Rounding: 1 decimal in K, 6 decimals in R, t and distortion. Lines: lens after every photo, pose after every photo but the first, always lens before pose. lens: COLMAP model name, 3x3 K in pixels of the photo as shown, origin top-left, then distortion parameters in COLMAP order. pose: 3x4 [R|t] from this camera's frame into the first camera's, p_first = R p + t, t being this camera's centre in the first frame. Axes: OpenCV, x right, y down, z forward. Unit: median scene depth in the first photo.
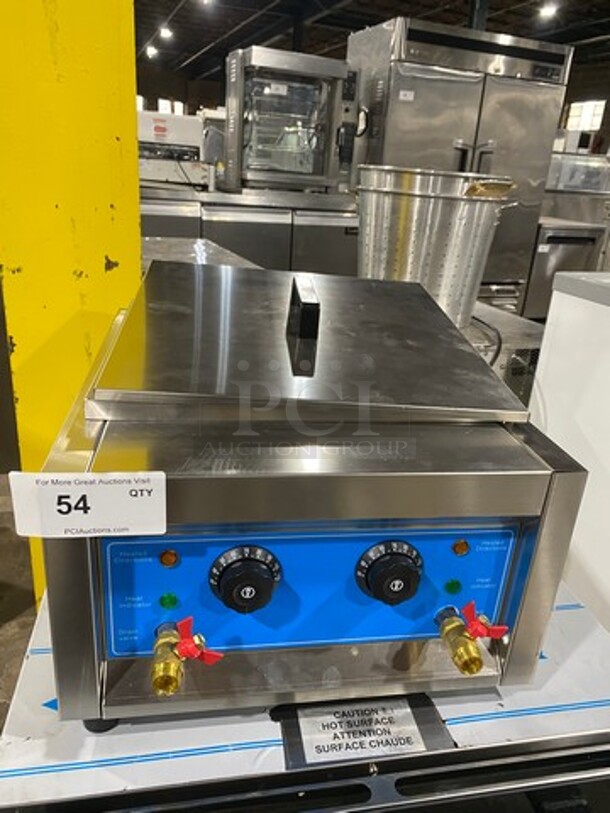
lens RADIAL K [[624.8, 0, 300.5], [0, 624.8, 408.5], [0, 0, 1]] dist [0.008487, -0.007625]
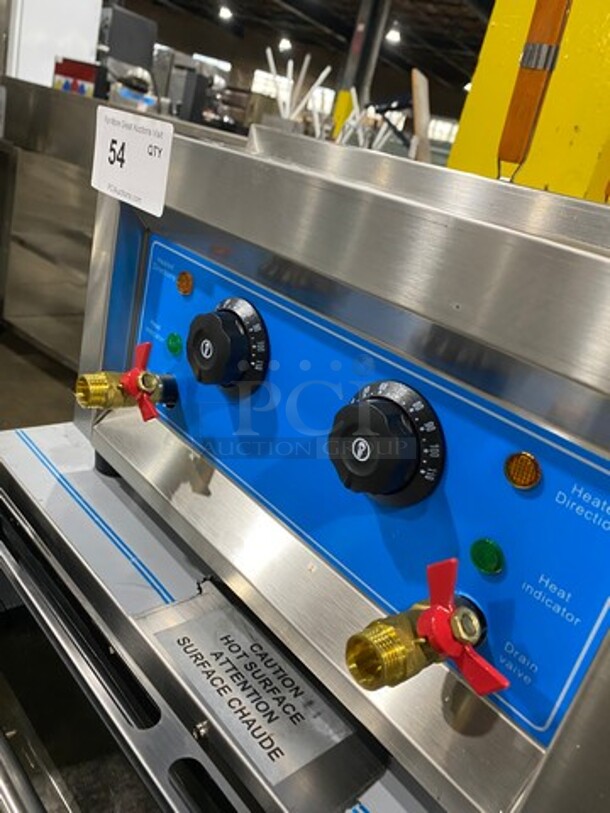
lens RADIAL K [[624.8, 0, 310.6], [0, 624.8, 400.0], [0, 0, 1]] dist [0.008487, -0.007625]
pose [[0.549260, 0.355484, -0.756270, 0.500269], [-0.484874, 0.872656, 0.058040, 0.227383], [0.680596, 0.334816, 0.651680, 0.587236]]
